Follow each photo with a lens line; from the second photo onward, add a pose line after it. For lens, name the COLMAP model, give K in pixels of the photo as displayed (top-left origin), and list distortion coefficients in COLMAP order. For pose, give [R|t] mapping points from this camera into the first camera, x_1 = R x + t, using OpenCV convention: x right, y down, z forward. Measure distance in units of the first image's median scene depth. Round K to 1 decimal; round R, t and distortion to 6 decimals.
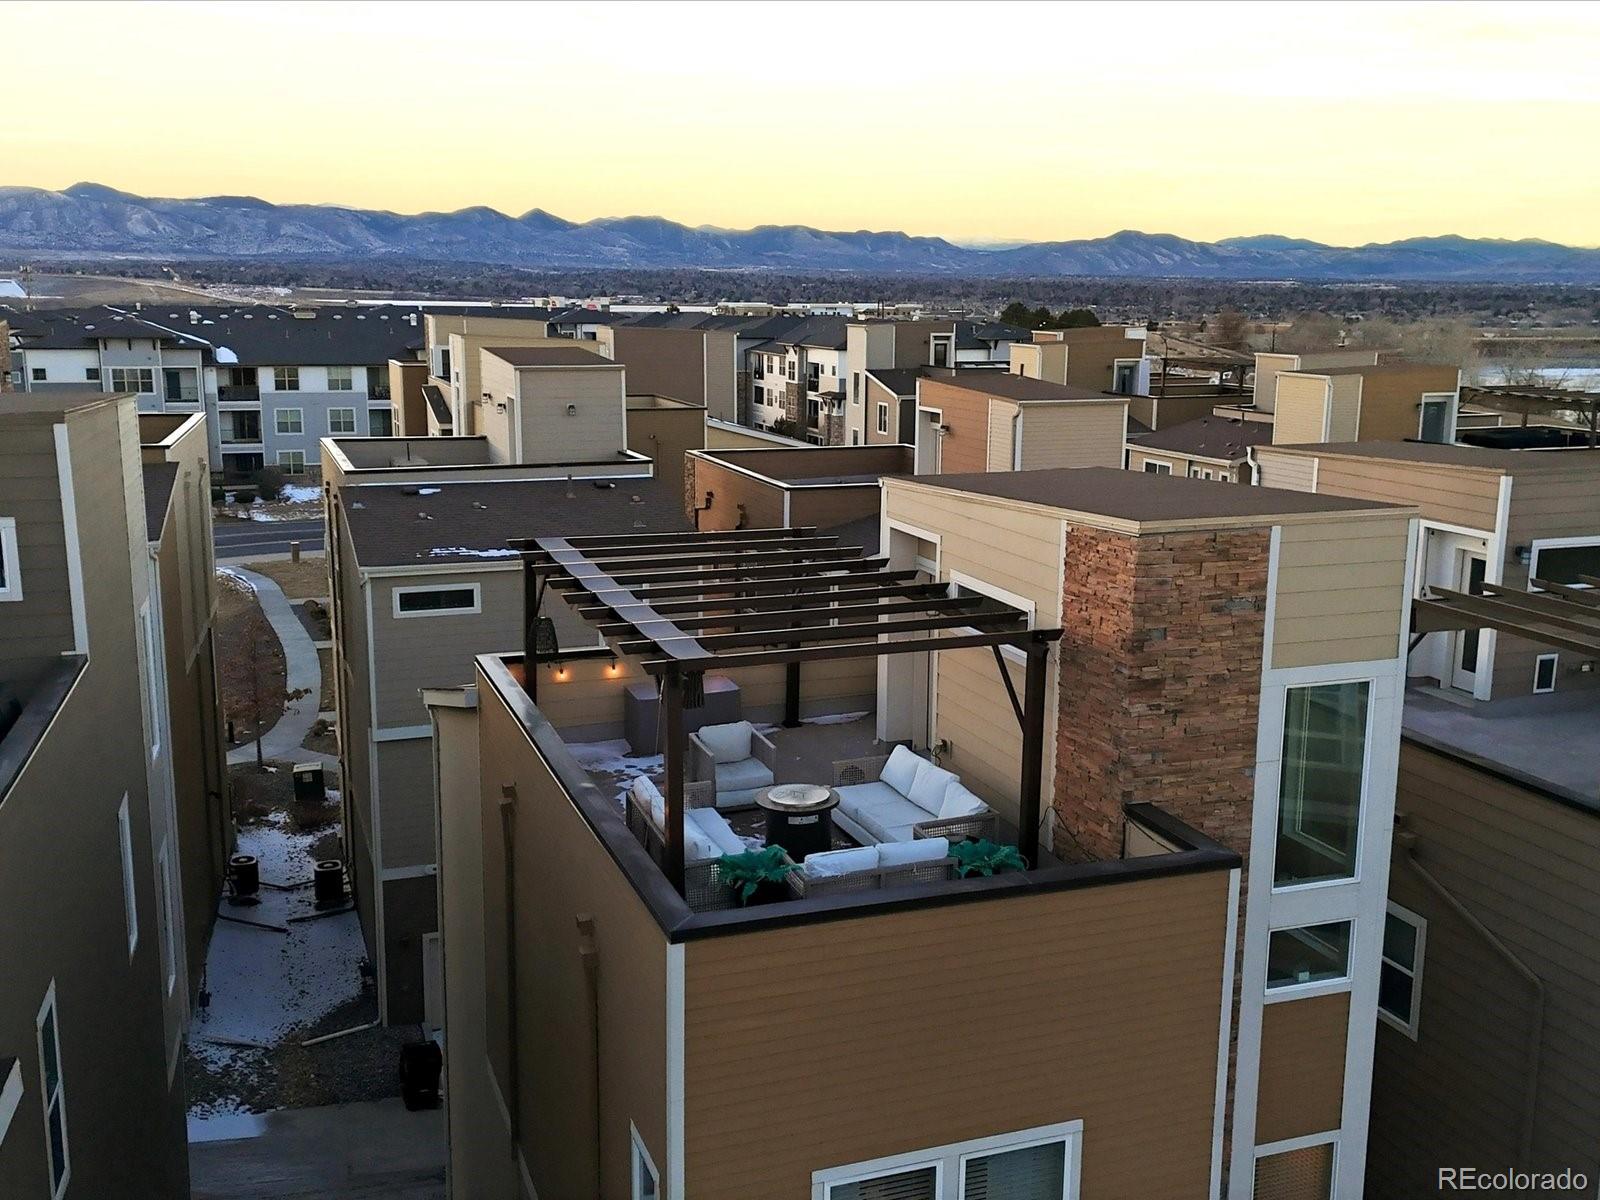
lens RADIAL K [[1531.2, 0, 800.0], [0, 1531.2, 600.0], [0, 0, 1]] dist [0.048826, -0.006305]
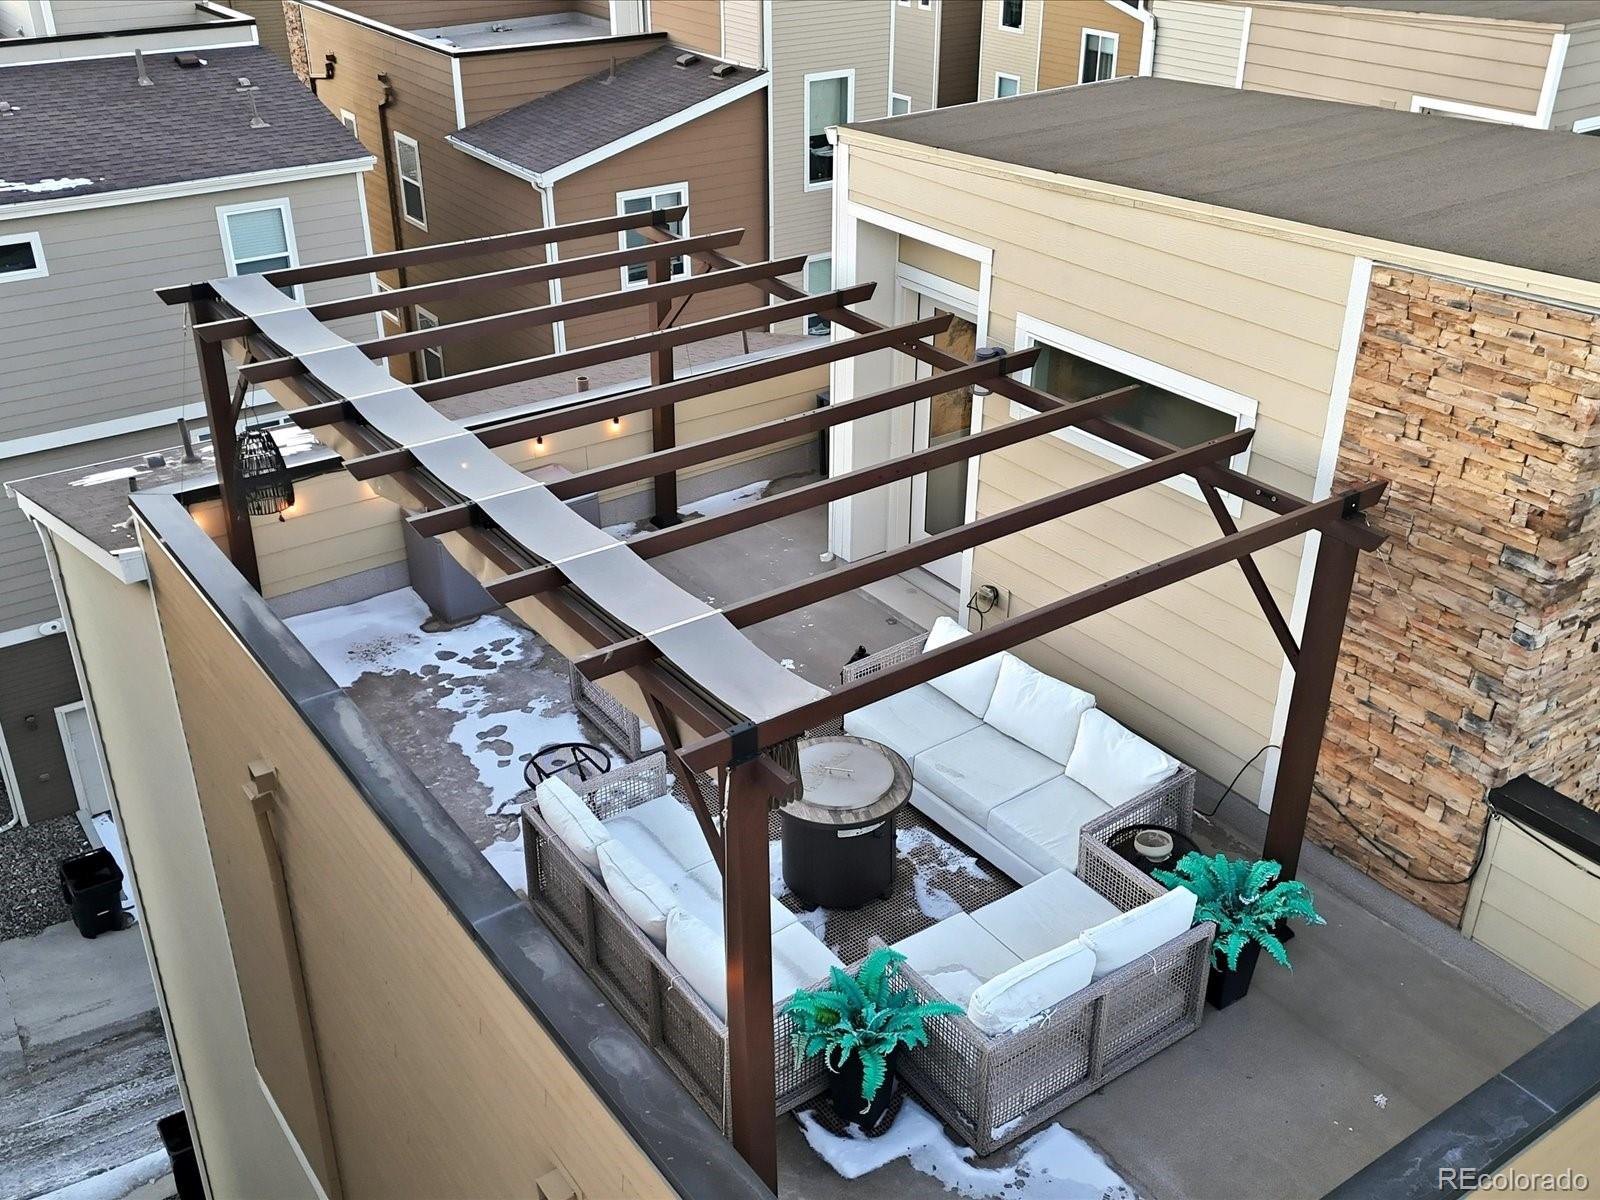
lens RADIAL K [[1531.2, 0, 800.0], [0, 1531.2, 600.0], [0, 0, 1]] dist [0.048826, -0.006305]
pose [[0.964778, -0.131204, 0.228012, -0.118351], [0.057165, 0.950598, 0.305117, -0.092640], [-0.256780, -0.281335, 0.924616, 0.444082]]
